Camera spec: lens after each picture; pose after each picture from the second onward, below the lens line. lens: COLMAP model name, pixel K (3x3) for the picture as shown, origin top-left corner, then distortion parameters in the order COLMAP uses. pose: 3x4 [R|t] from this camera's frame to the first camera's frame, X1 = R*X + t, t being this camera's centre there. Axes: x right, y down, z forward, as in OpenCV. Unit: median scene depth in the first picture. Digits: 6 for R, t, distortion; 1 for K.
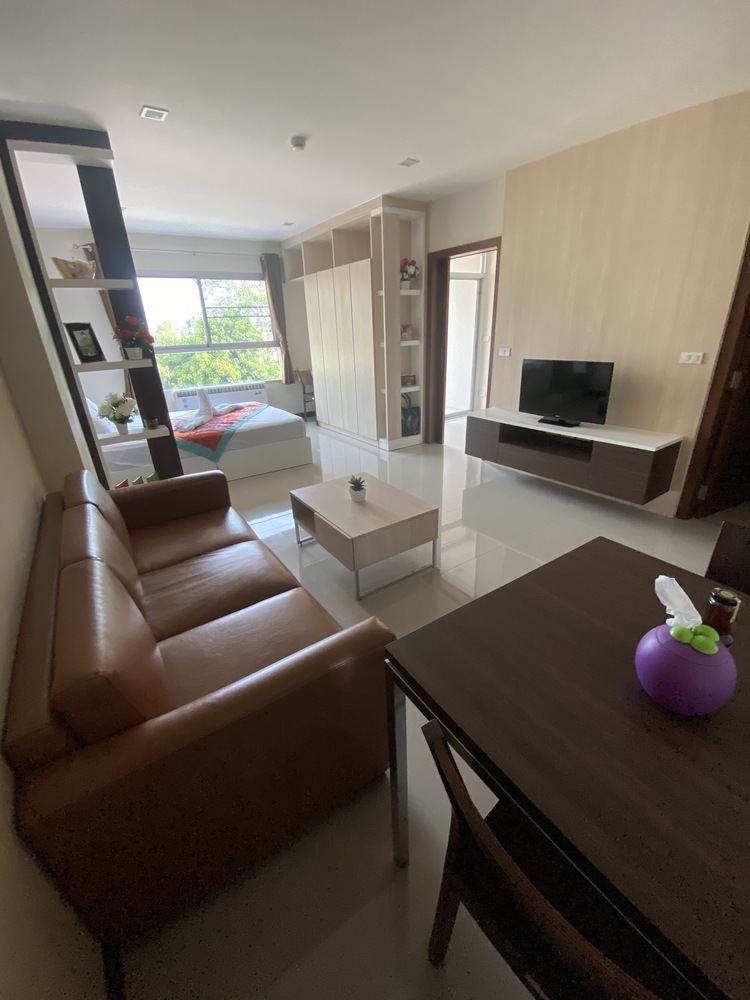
lens RADIAL K [[403.5, 0, 376.1], [0, 403.5, 496.1], [0, 0, 1]] dist [0.042906, -0.039511]
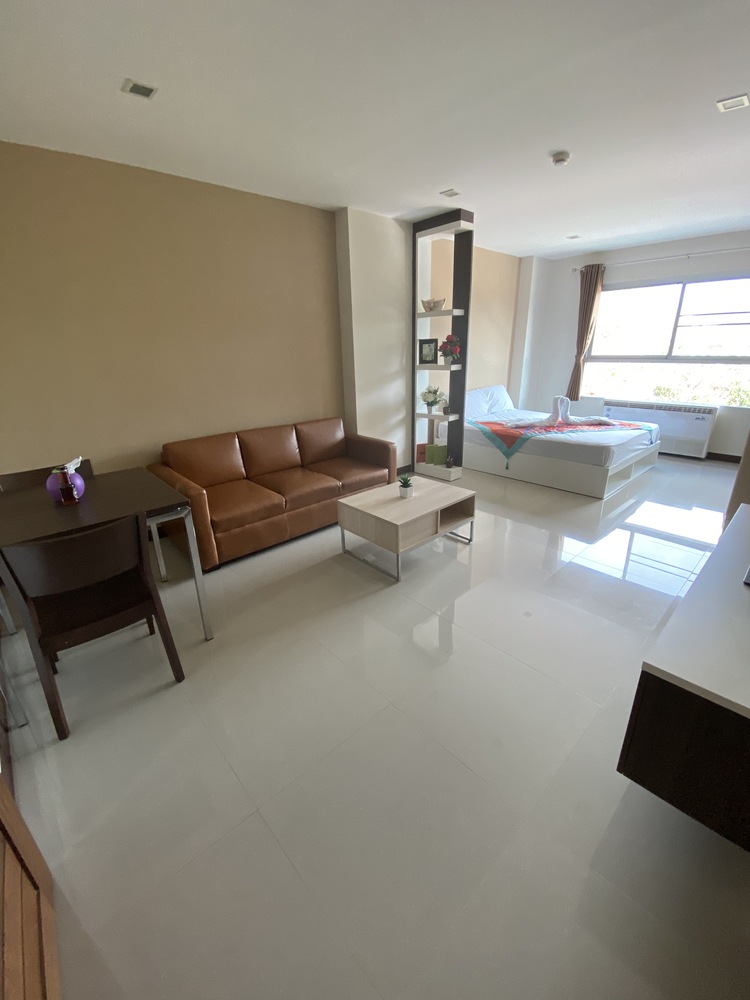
lens RADIAL K [[403.5, 0, 376.1], [0, 403.5, 496.1], [0, 0, 1]] dist [0.042906, -0.039511]
pose [[0.147036, 0.370110, -0.917278, 0.583973], [-0.369381, 0.880813, 0.296186, -0.175614], [0.917572, 0.295275, 0.266222, 0.358960]]
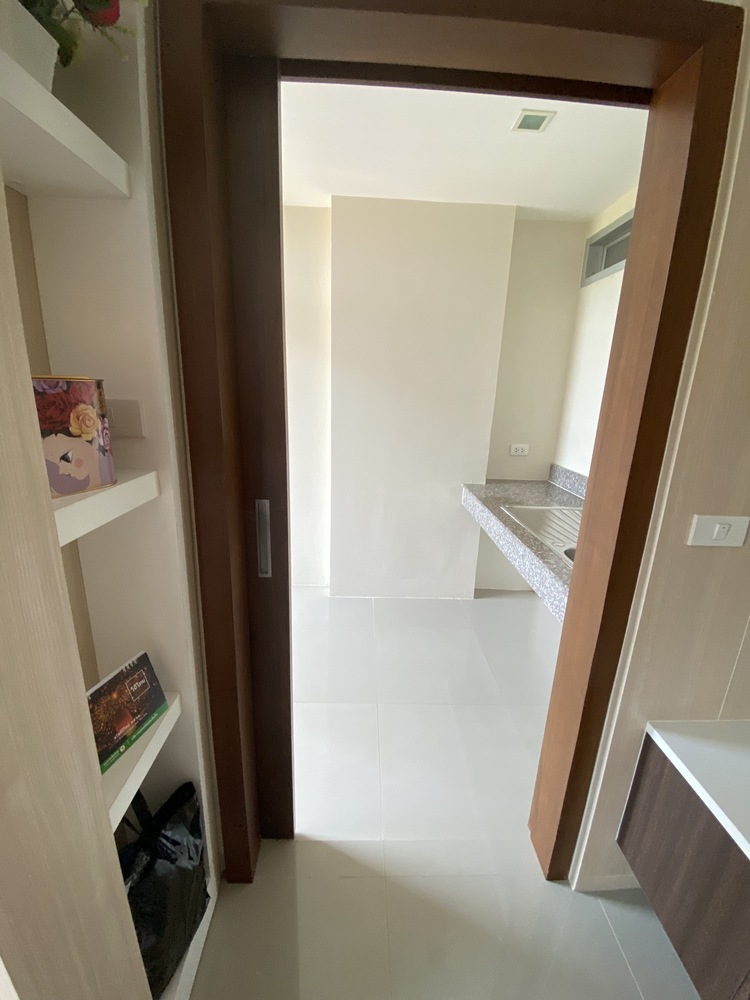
lens RADIAL K [[406.4, 0, 375.8], [0, 406.4, 495.4], [0, 0, 1]] dist [0.029704, -0.025346]
pose [[0.537276, -0.161259, 0.827847, 0.016704], [0.276219, 0.961062, 0.007941, -0.381912], [-0.796893, 0.224400, 0.560898, 0.910099]]
